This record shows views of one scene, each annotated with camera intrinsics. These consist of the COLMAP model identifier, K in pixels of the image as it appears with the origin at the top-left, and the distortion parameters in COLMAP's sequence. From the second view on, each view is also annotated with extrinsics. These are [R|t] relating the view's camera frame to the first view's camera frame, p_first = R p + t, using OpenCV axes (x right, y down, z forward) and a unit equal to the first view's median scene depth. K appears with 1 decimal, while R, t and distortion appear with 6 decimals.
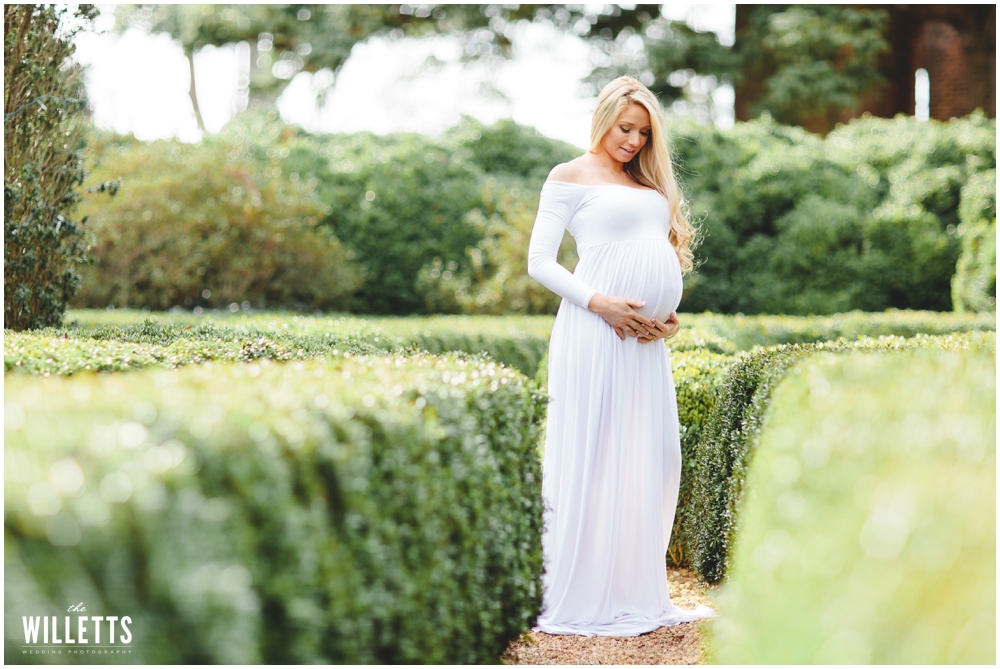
lens RADIAL K [[2486.3, 0, 500.0], [0, 2486.3, 334.5], [0, 0, 1]] dist [-0.086089, -0.729524]
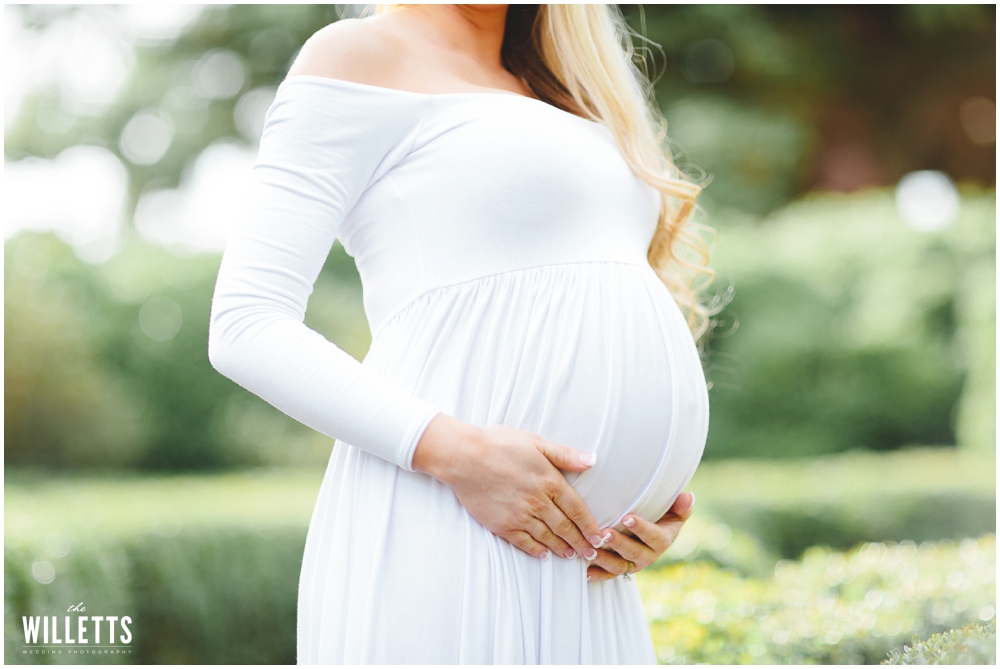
lens RADIAL K [[2486.3, 0, 500.0], [0, 2486.3, 334.5], [0, 0, 1]] dist [-0.086089, -0.729524]
pose [[0.998797, -0.022522, 0.043556, 0.031928], [0.025294, 0.997619, -0.064157, -0.006737], [-0.042008, 0.065182, 0.996989, 0.670194]]
